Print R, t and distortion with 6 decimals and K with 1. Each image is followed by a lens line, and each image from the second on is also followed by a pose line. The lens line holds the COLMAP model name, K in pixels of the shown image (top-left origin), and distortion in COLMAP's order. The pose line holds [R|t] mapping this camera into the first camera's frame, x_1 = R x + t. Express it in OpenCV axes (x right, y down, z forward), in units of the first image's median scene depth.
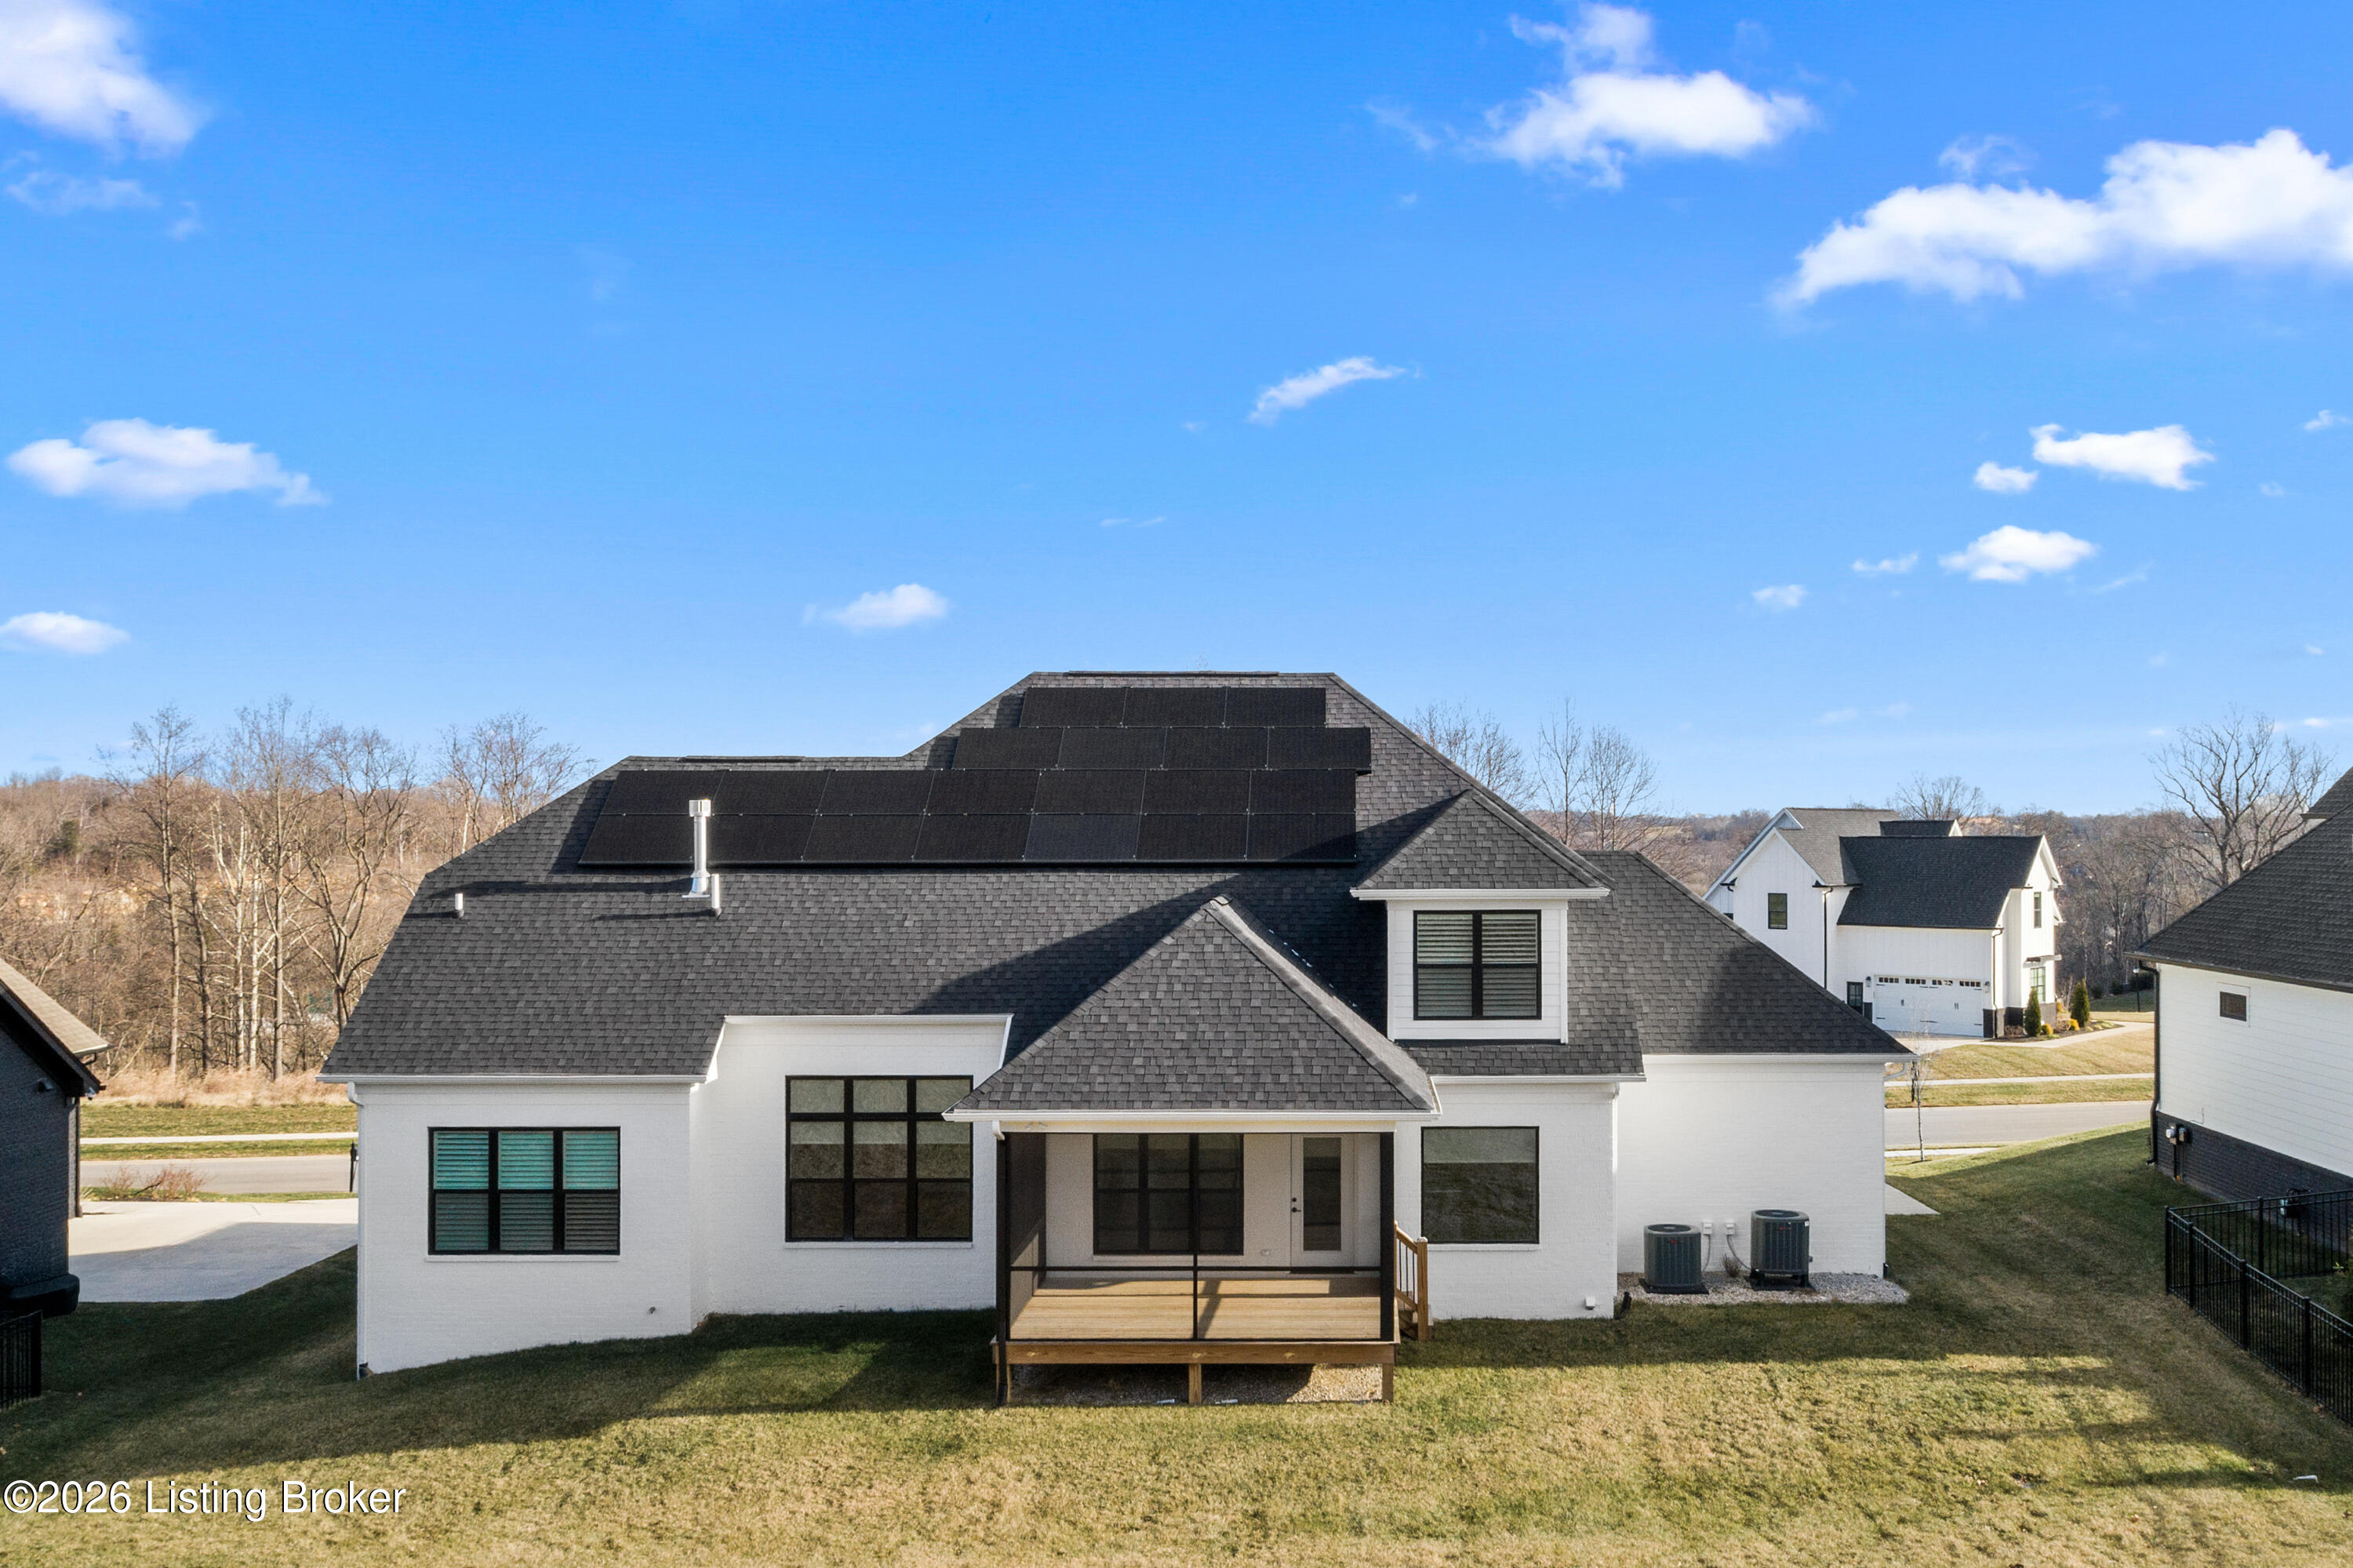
lens RADIAL K [[1732.9, 0, 1264.8], [0, 1732.9, 719.6], [0, 0, 1]] dist [-0.000767, 0.000502]
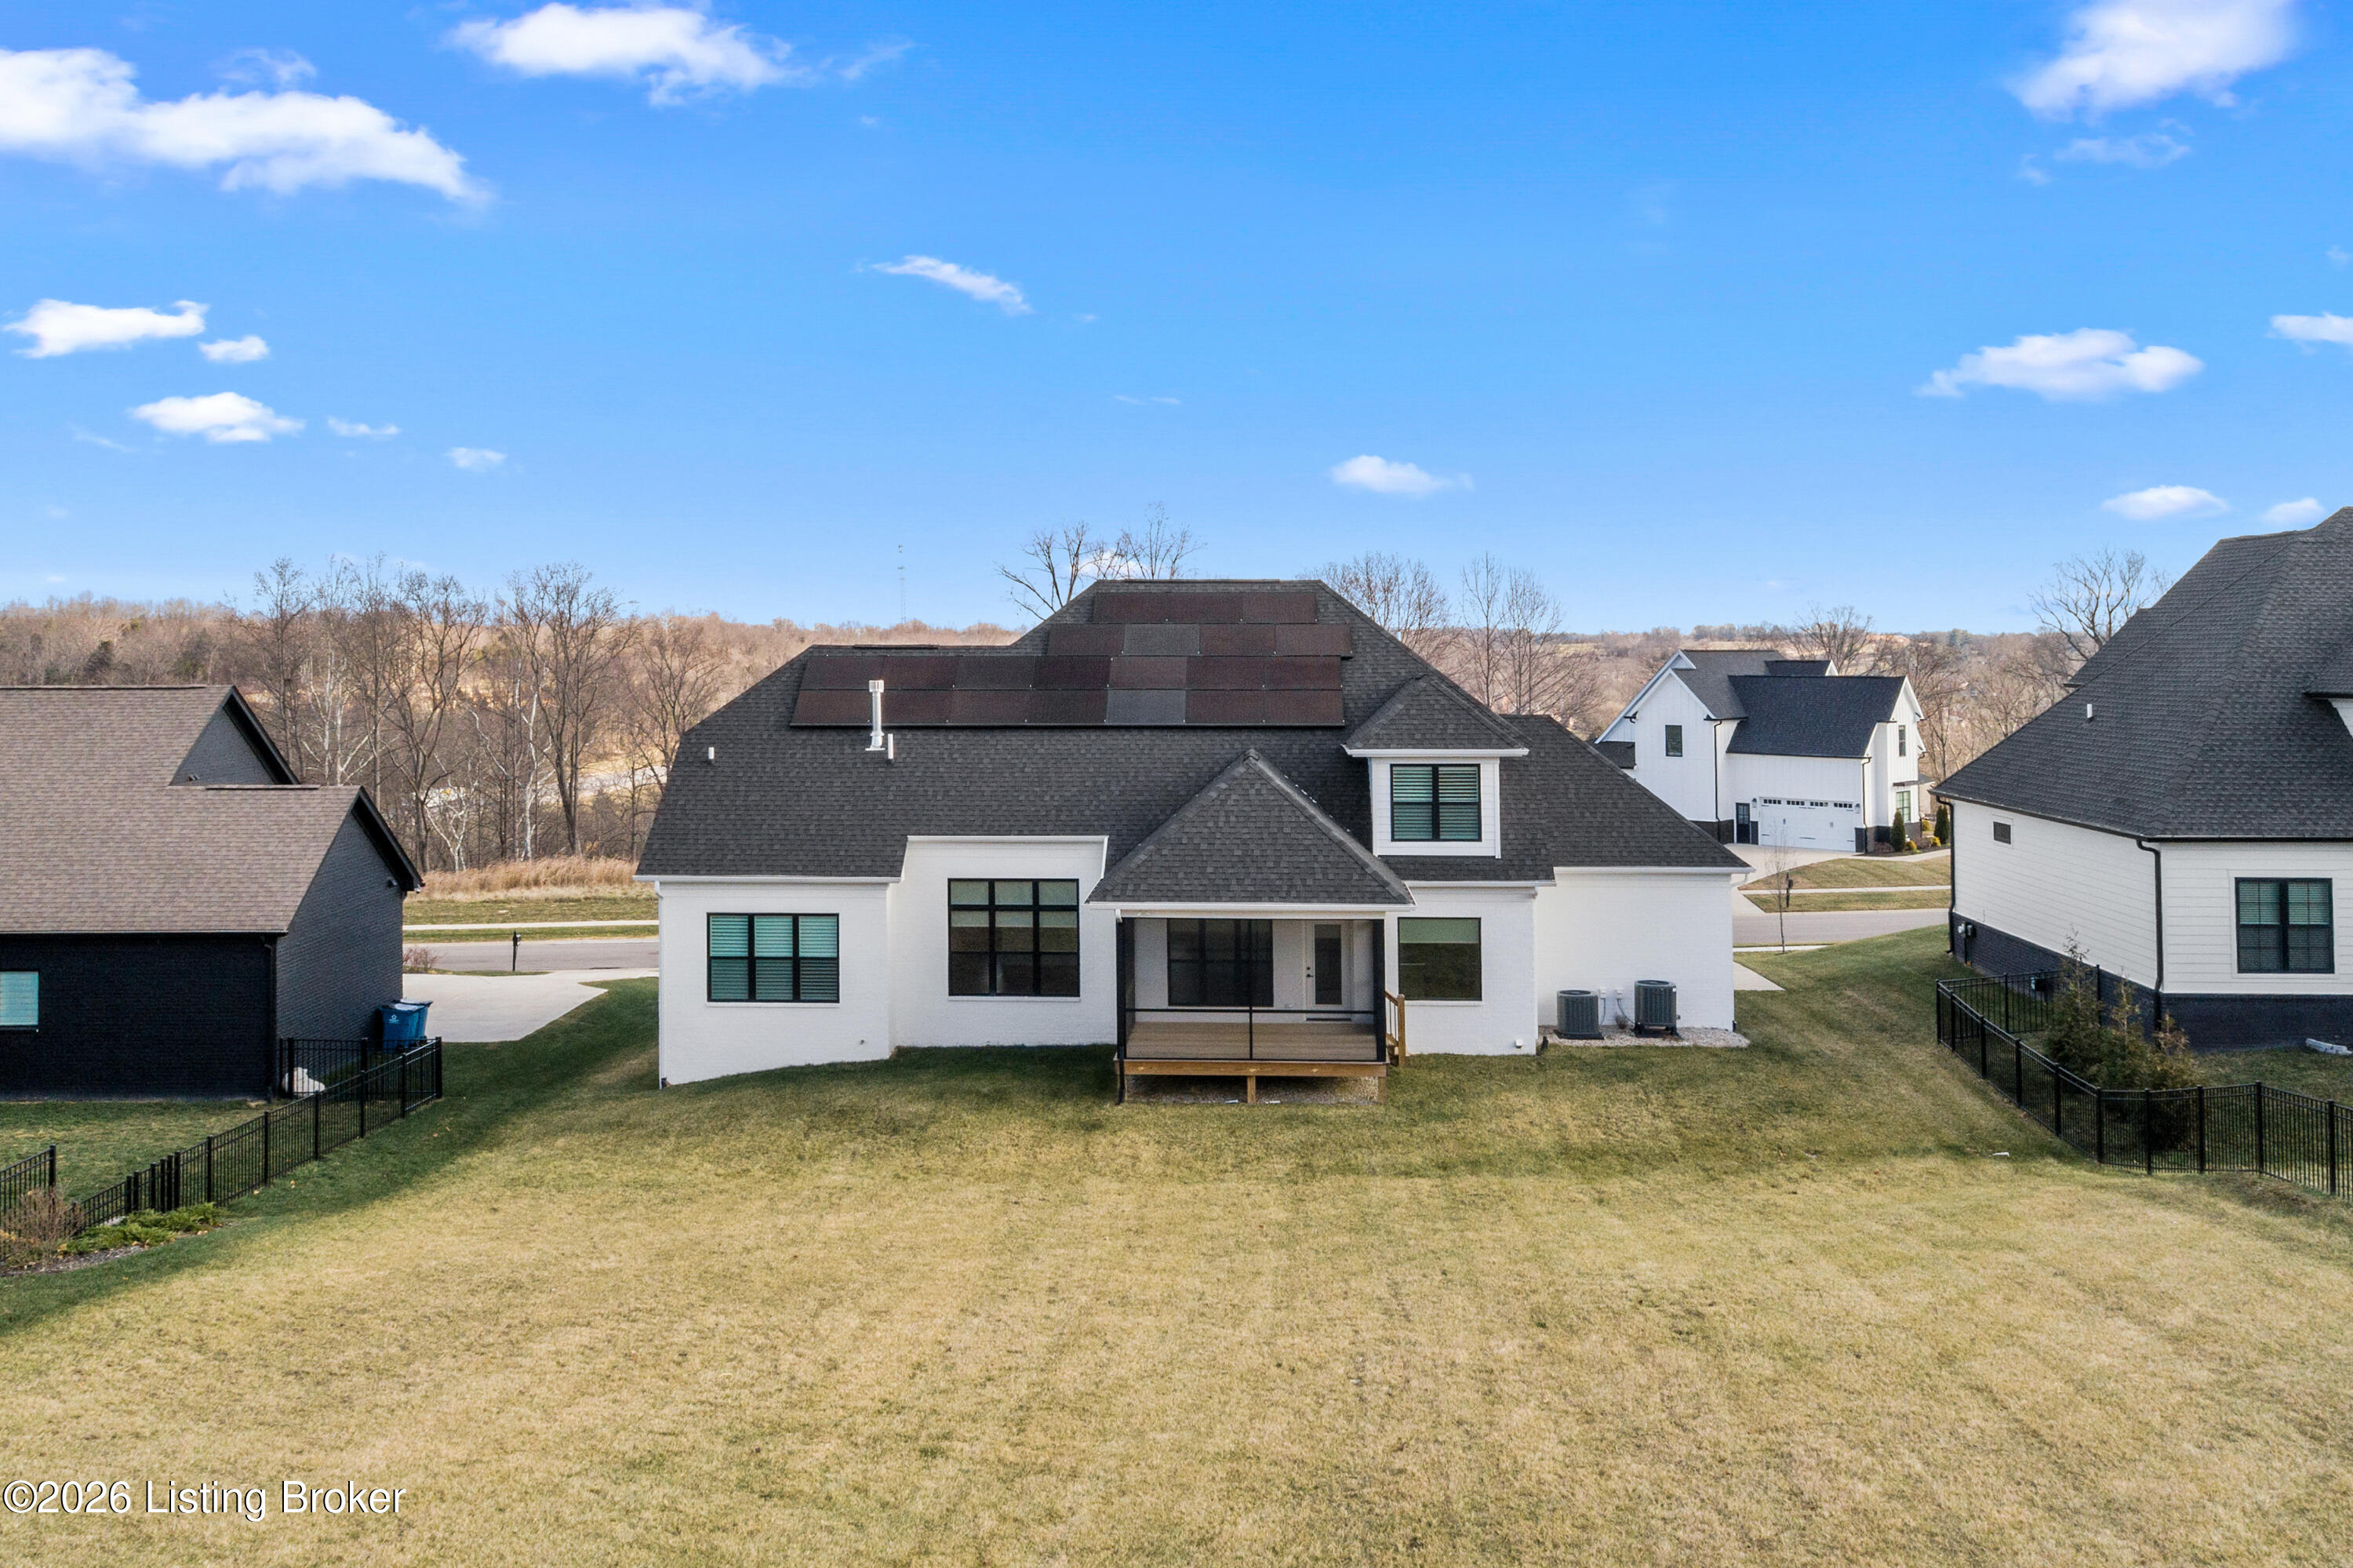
lens RADIAL K [[1619.4, 0, 1124.3], [0, 1619.4, 473.6], [0, 0, 1]] dist [0.001741, 0.000874]
pose [[0.998966, -0.005230, -0.045168, -0.071631], [0.003218, 0.999005, -0.044491, -0.070559], [0.045356, 0.044300, 0.997988, -0.353809]]
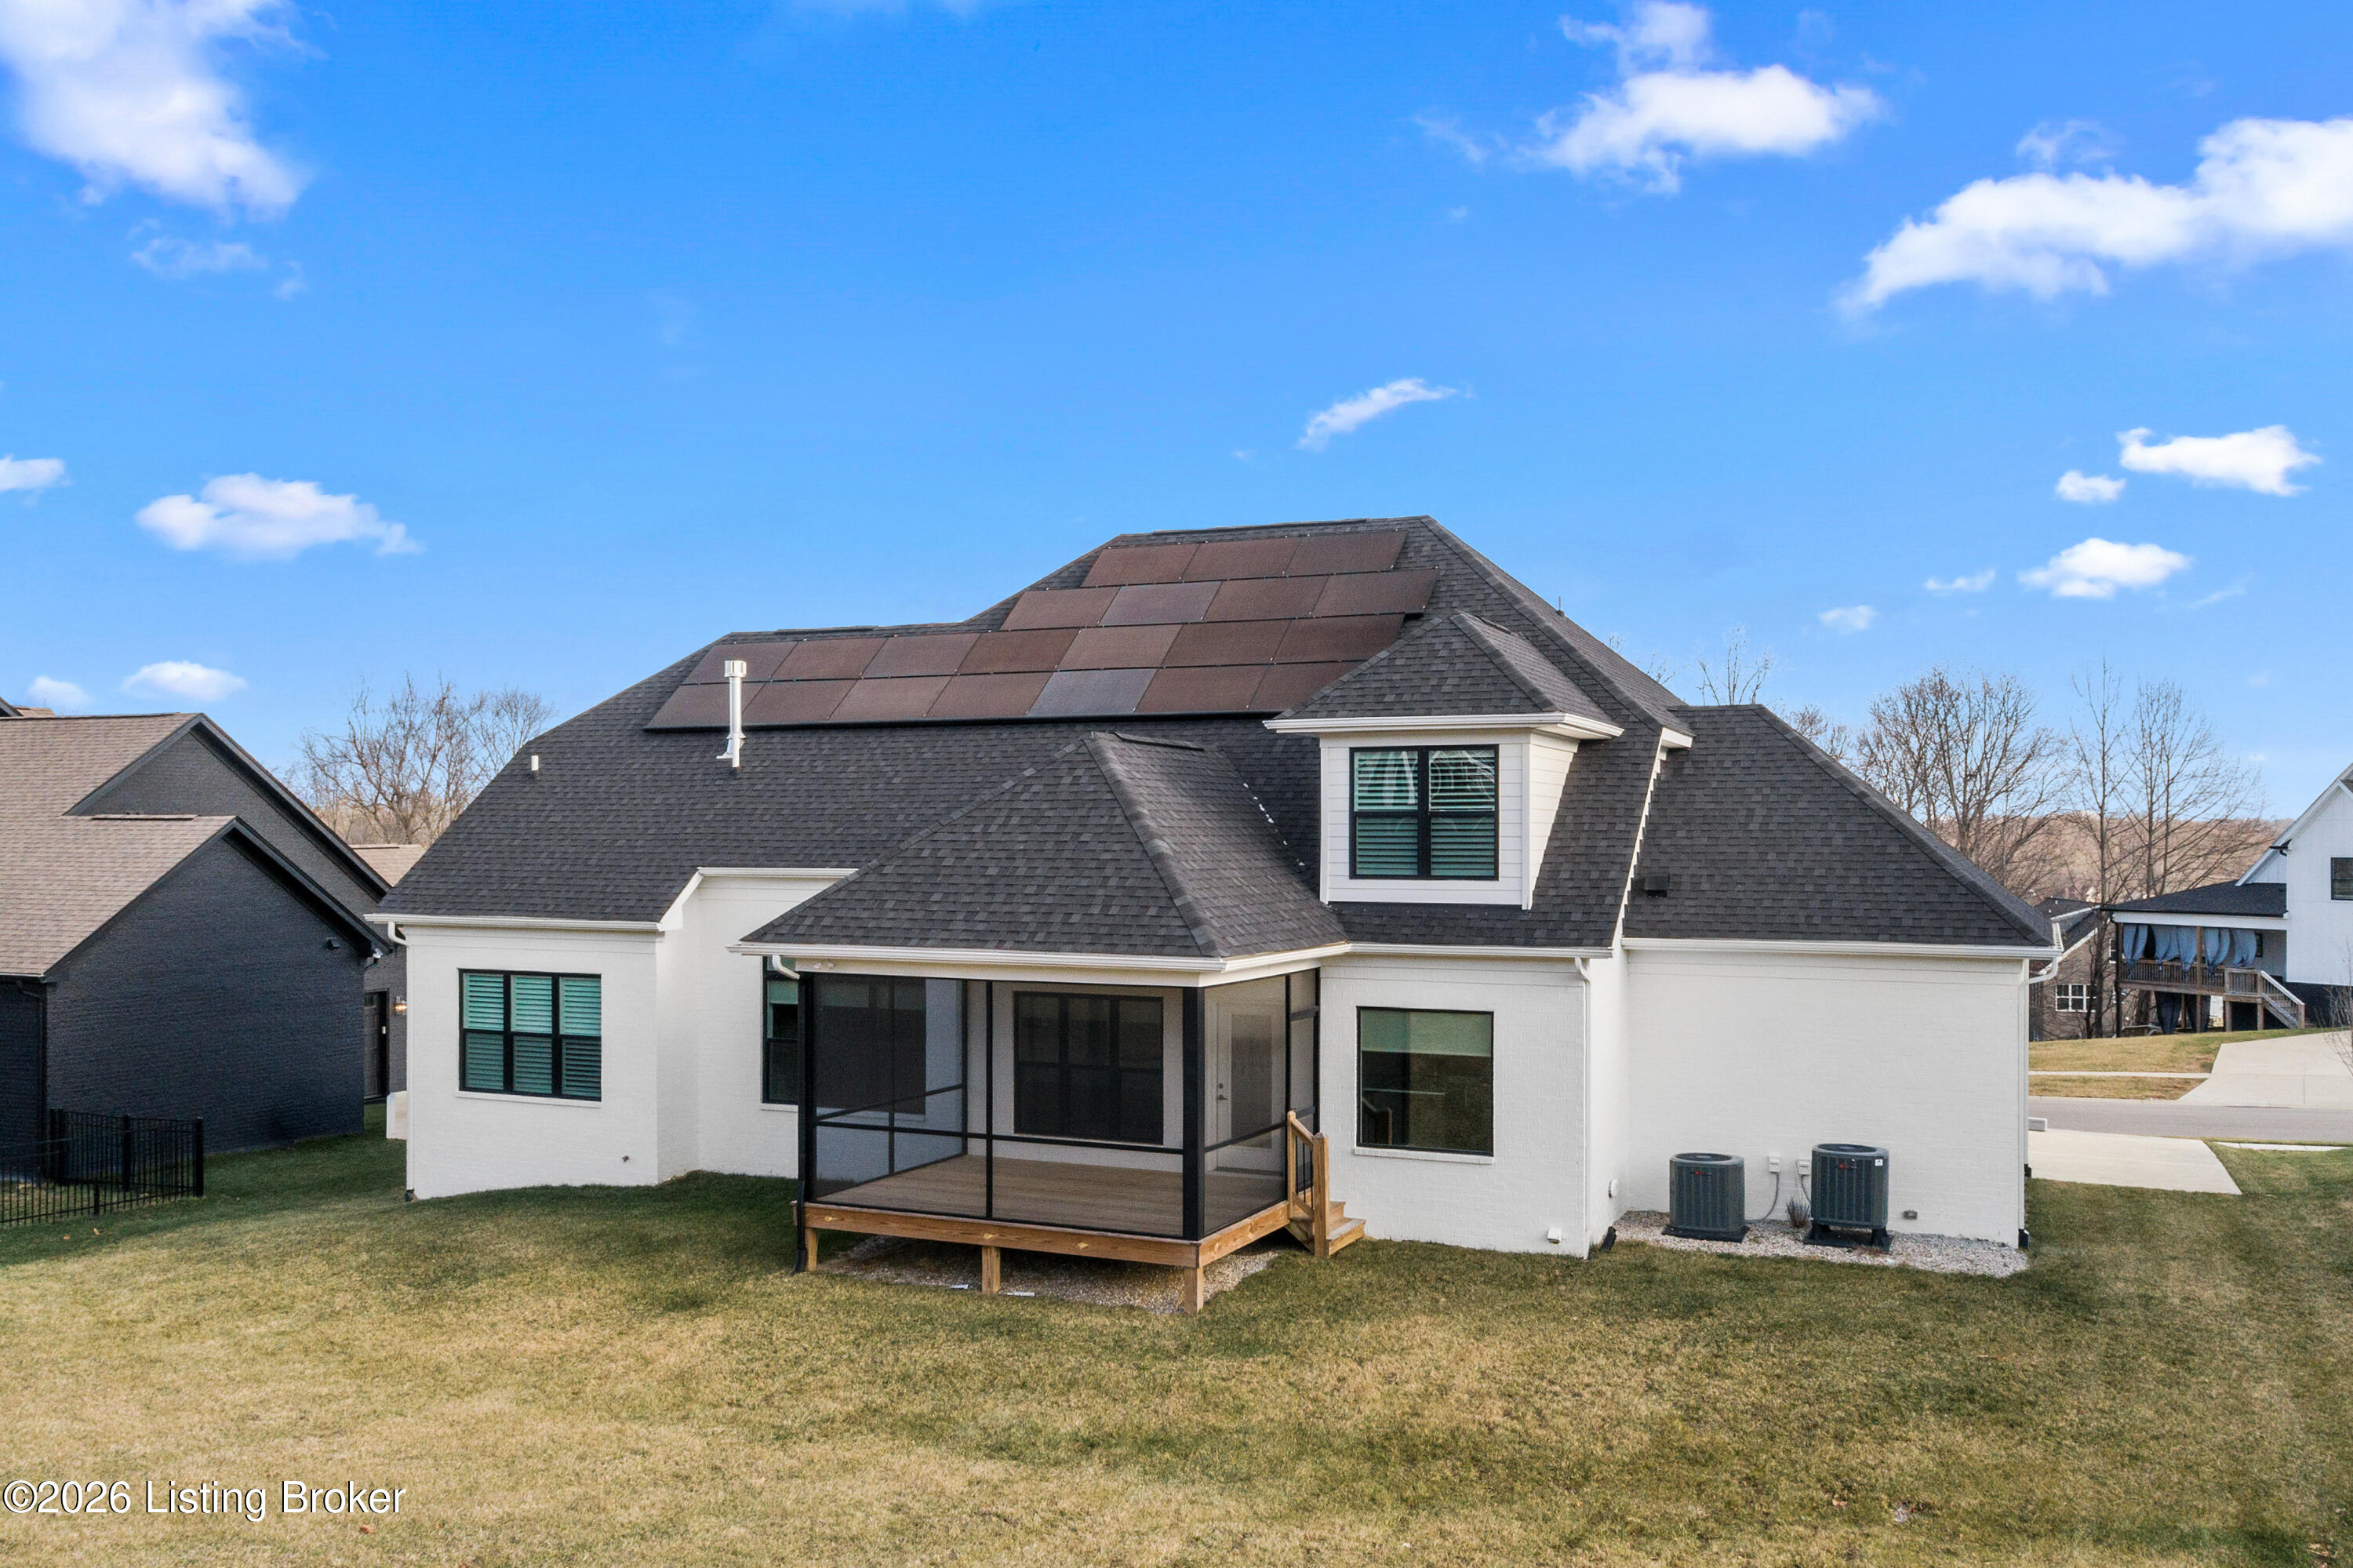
lens RADIAL K [[1665.6, 0, 1289.8], [0, 1665.6, 760.5], [0, 0, 1]] dist [-0.000268, 0.001953]
pose [[0.937516, -0.009186, -0.347820, 0.335546], [0.016652, 0.999691, 0.018480, 0.100895], [0.347543, -0.023117, 0.937379, 0.241521]]
